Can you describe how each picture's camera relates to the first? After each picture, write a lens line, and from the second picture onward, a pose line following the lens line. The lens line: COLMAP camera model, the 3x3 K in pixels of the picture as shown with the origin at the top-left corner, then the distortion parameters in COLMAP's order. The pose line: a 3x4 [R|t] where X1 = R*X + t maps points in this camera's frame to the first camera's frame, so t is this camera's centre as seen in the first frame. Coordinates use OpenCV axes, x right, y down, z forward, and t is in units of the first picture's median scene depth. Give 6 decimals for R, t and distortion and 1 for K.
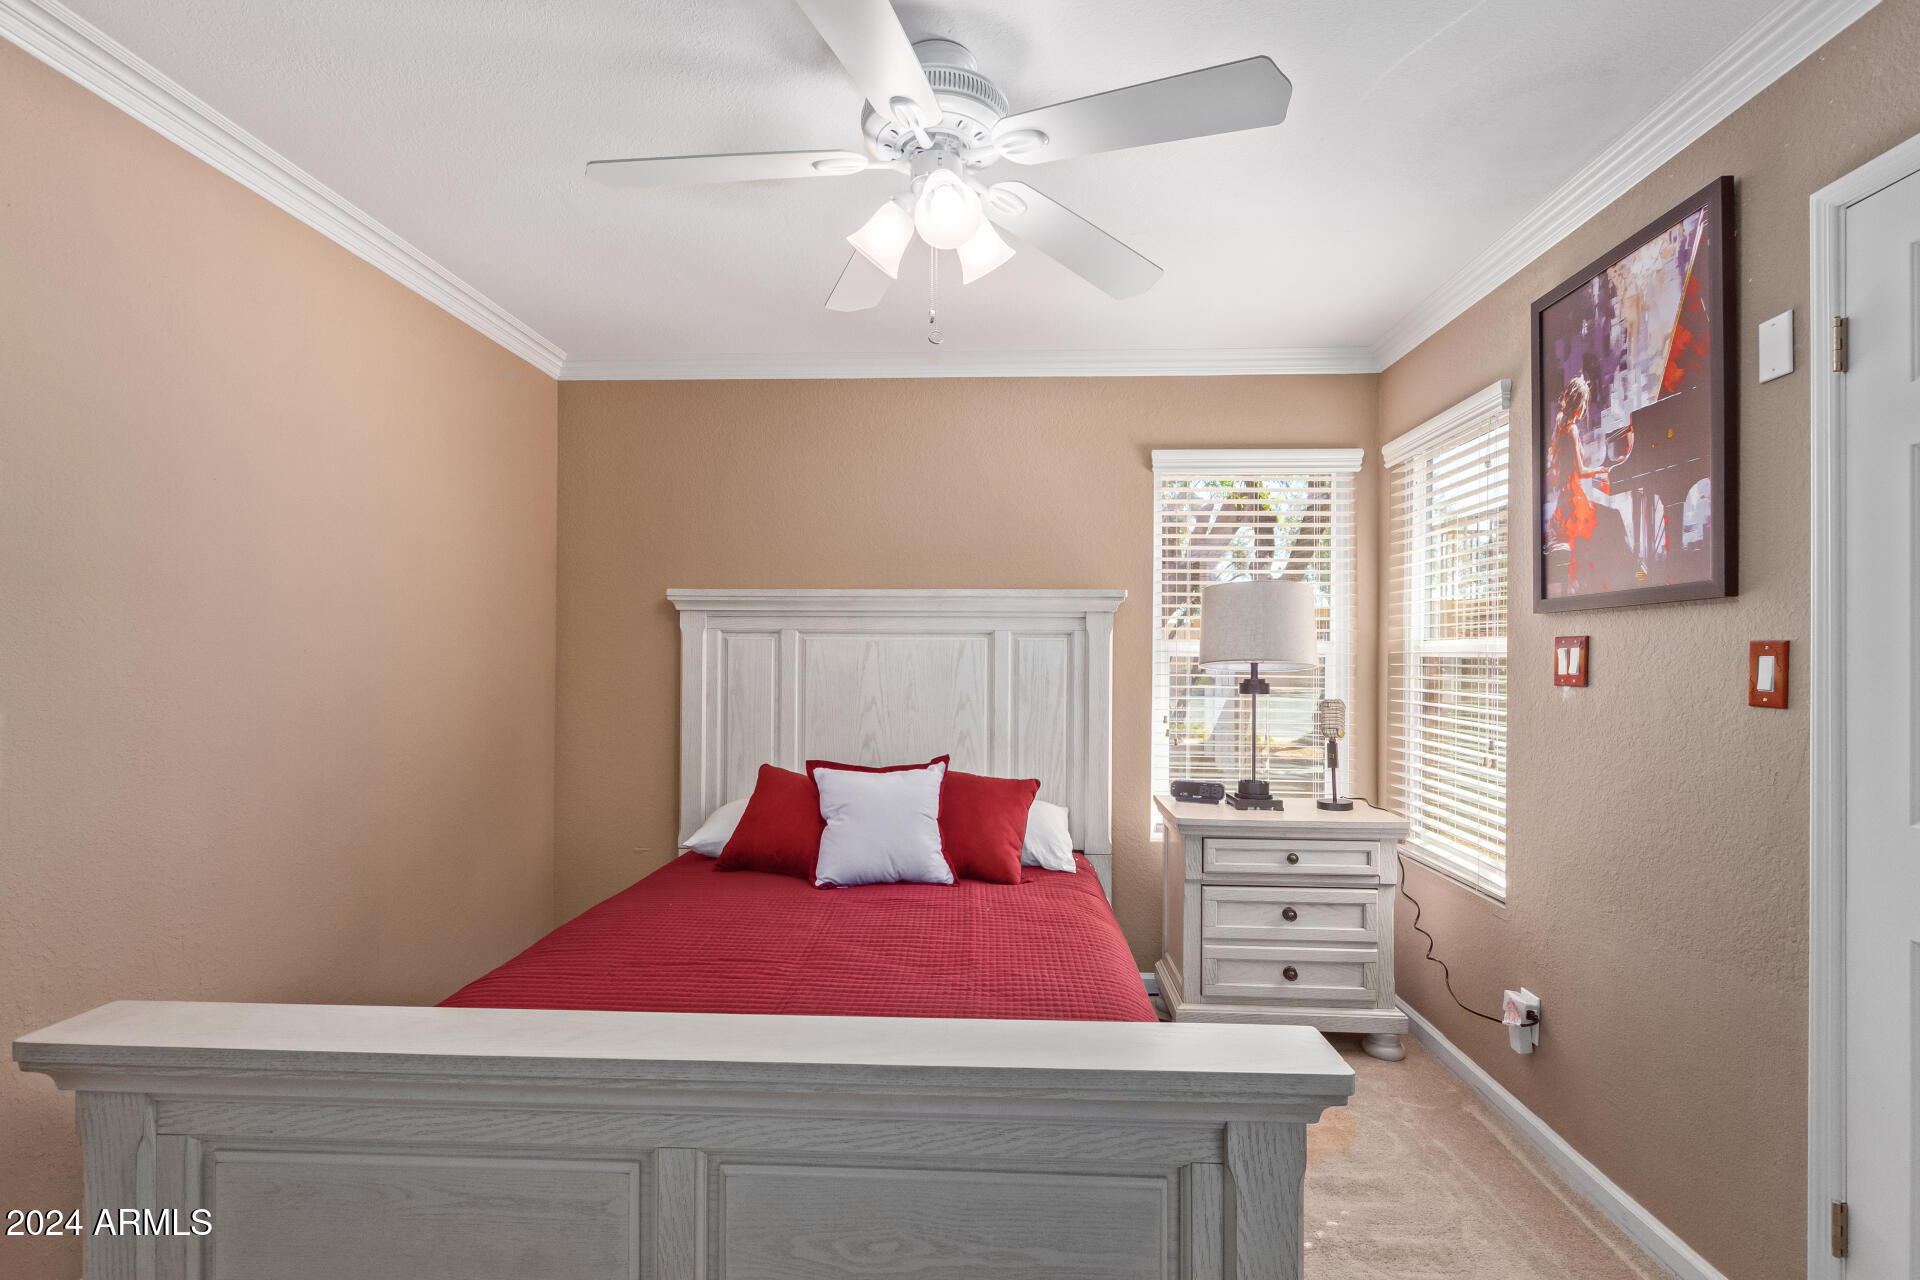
lens RADIAL K [[897.5, 0, 959.1], [0, 897.5, 646.6], [0, 0, 1]] dist [0.003296, -0.000043]
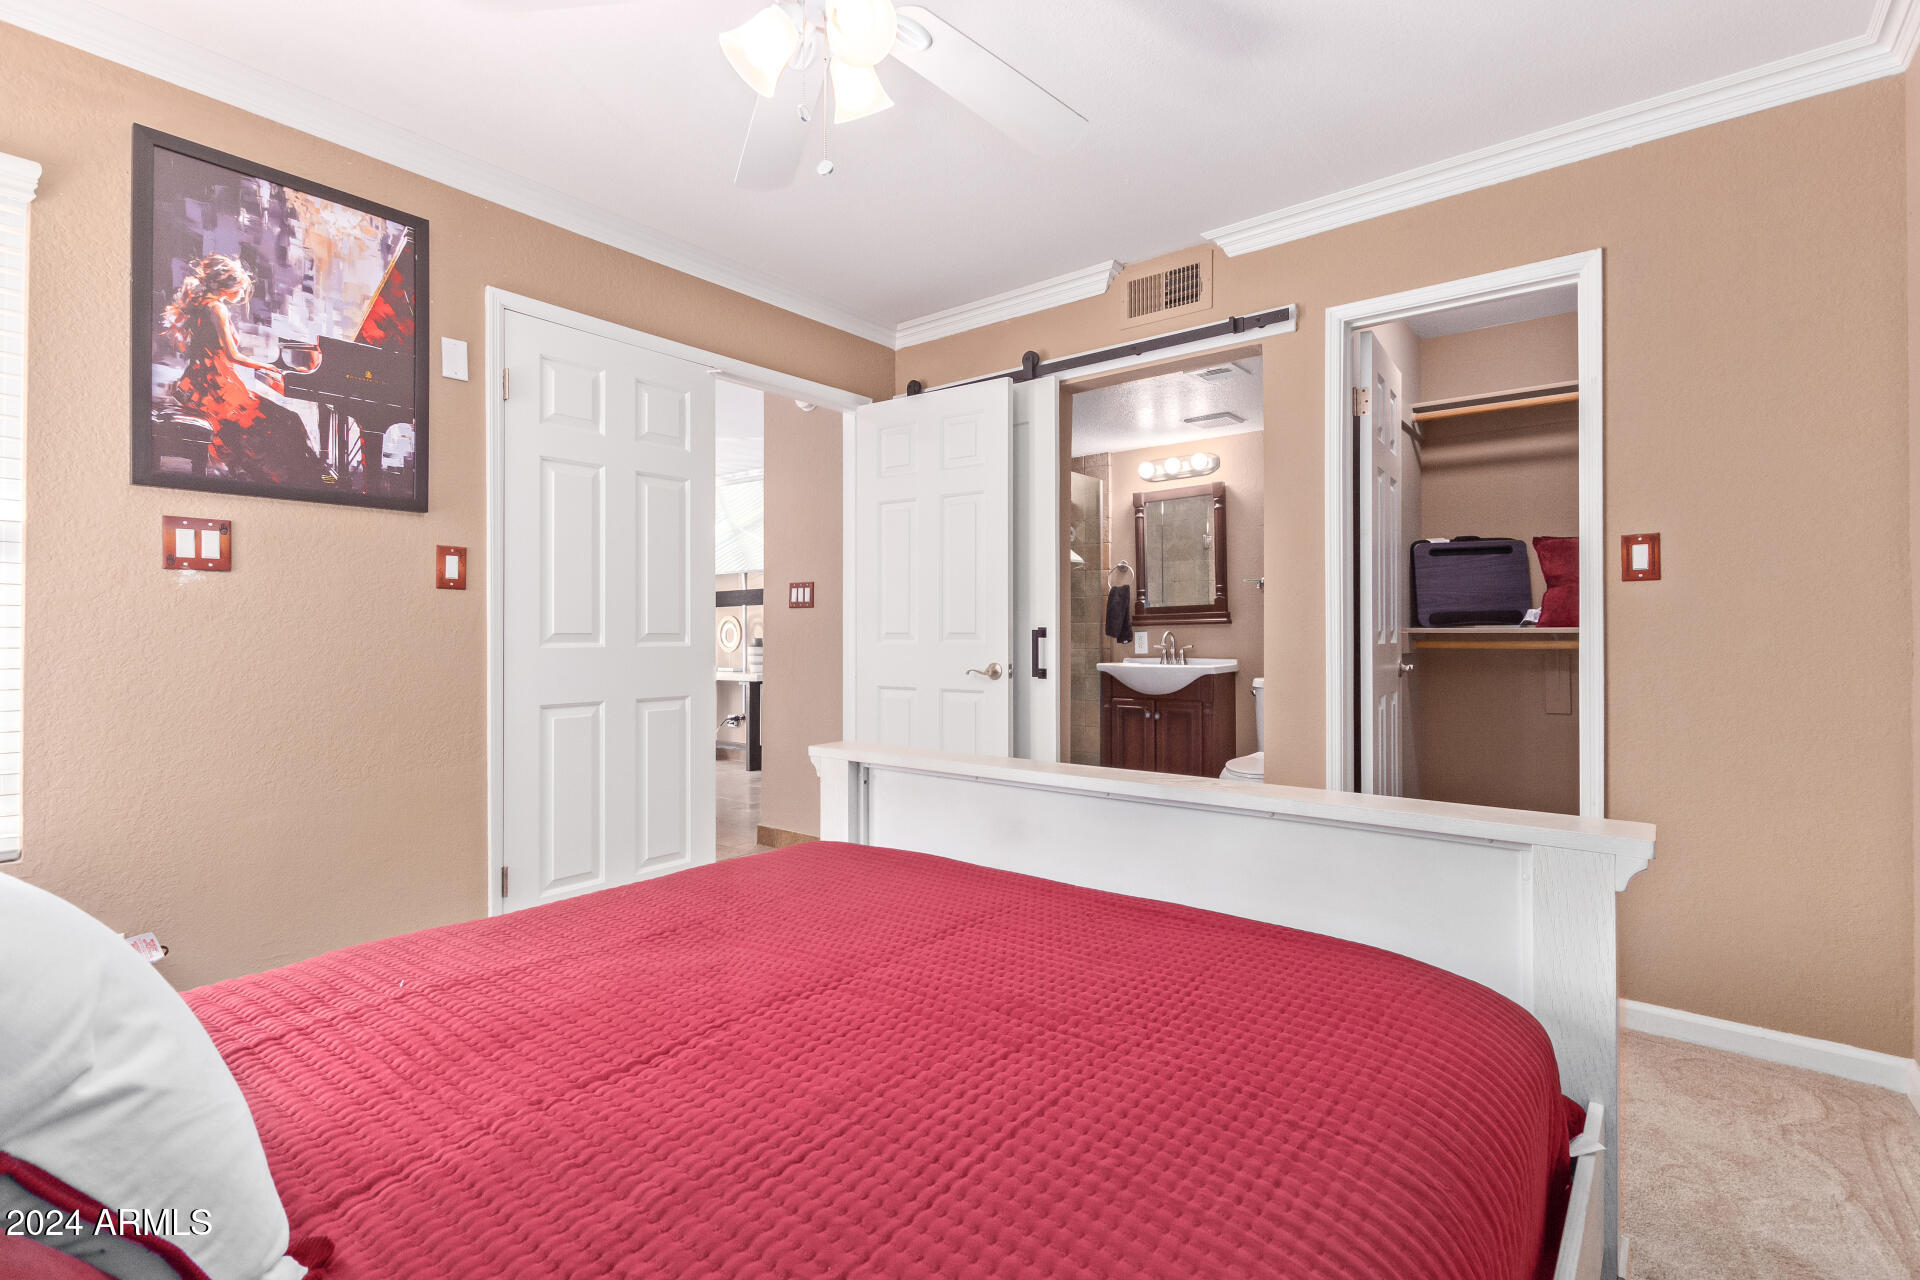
lens RADIAL K [[866.0, 0, 960.0], [0, 866.0, 640.0], [0, 0, 1]] dist [0.002444, 0.000160]
pose [[-0.810511, -0.003315, 0.585715, -0.289429], [-0.005985, 0.999979, -0.002622, 0.064944], [-0.585693, -0.005630, -0.810513, 0.715905]]
